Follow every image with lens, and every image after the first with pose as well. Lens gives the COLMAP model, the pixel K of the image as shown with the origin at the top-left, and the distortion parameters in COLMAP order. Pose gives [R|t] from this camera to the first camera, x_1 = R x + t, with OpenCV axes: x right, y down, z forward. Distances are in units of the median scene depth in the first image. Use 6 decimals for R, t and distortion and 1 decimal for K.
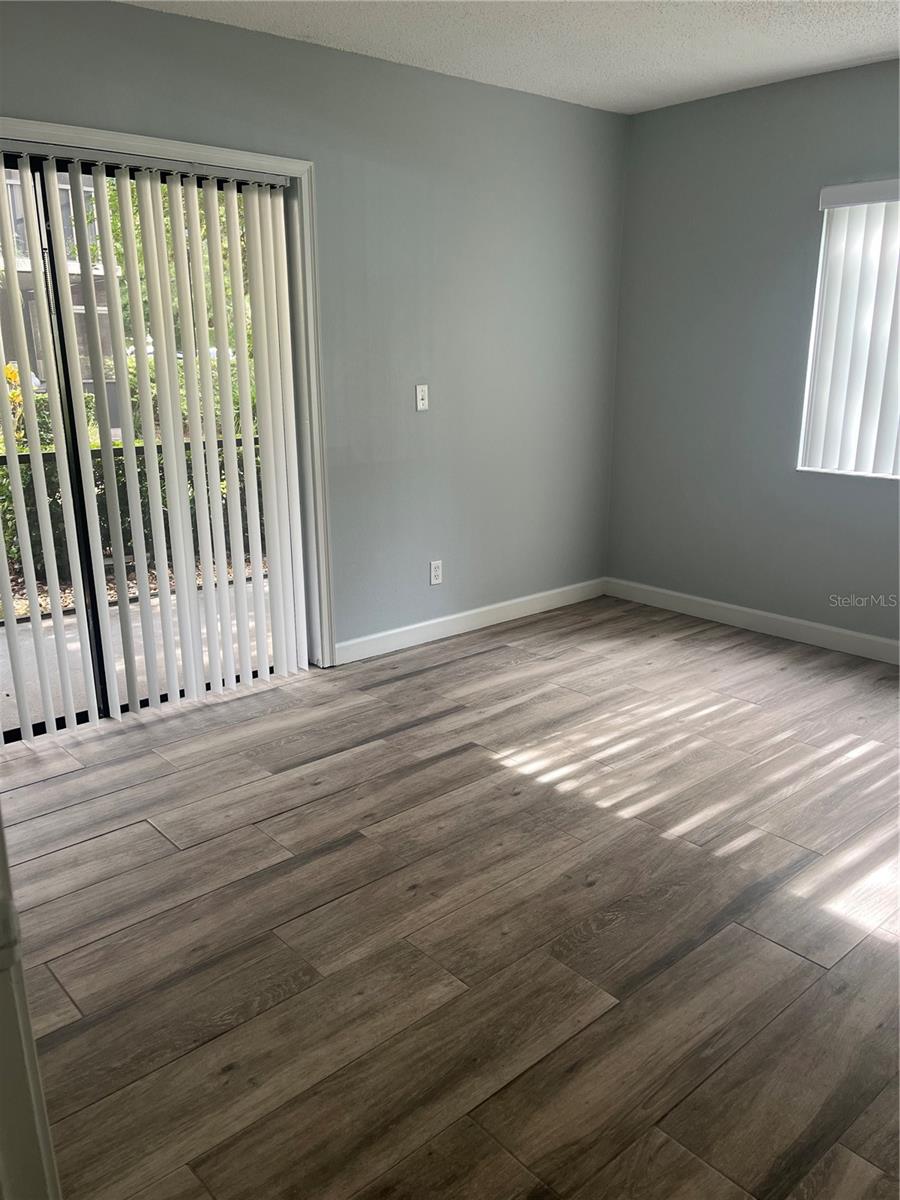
lens RADIAL K [[908.8, 0, 449.7], [0, 908.8, 610.2], [0, 0, 1]] dist [0.084952, -0.109108]
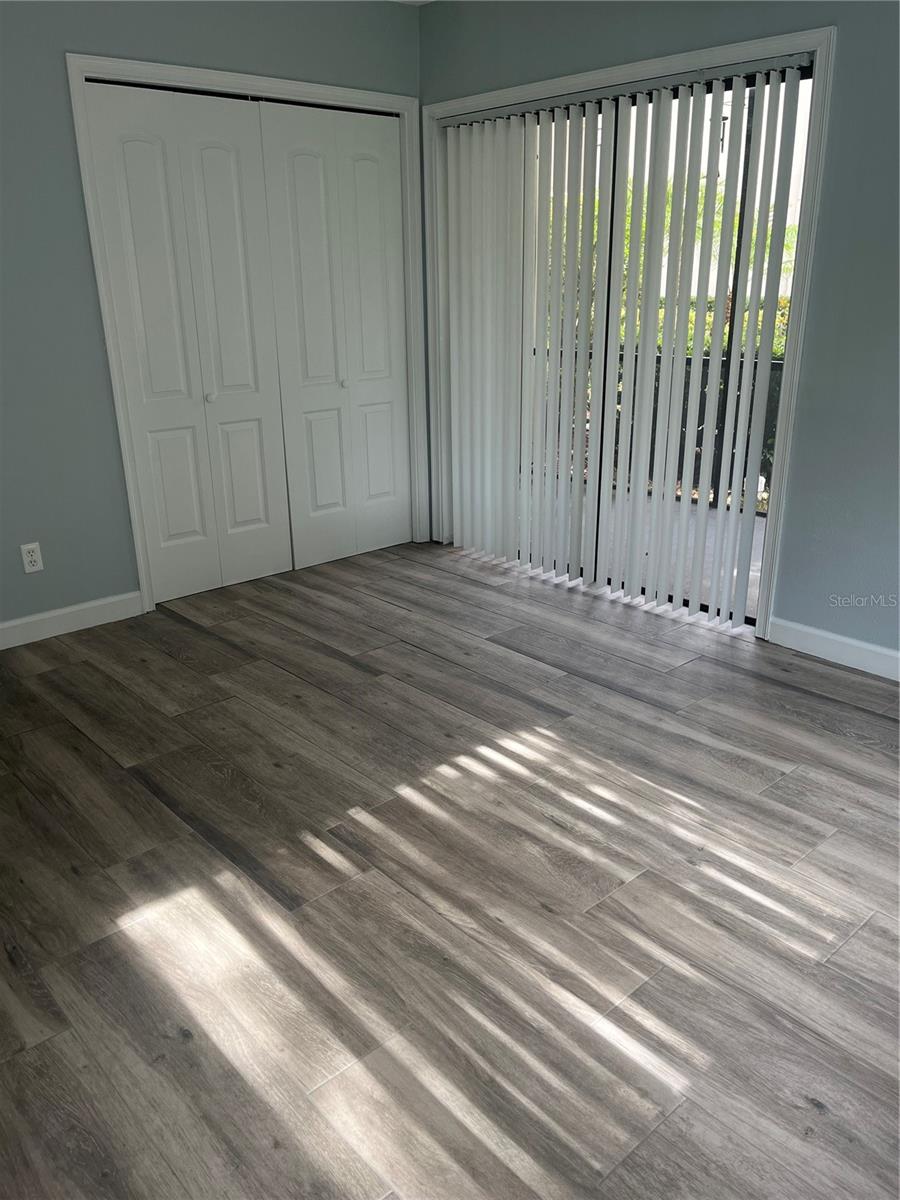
lens RADIAL K [[908.8, 0, 449.7], [0, 908.8, 610.2], [0, 0, 1]] dist [0.084952, -0.109108]
pose [[0.017455, 0.353662, -0.935211, 0.944040], [-0.261047, 0.904523, 0.337184, -0.252546], [0.965168, 0.238249, 0.108111, 0.863426]]
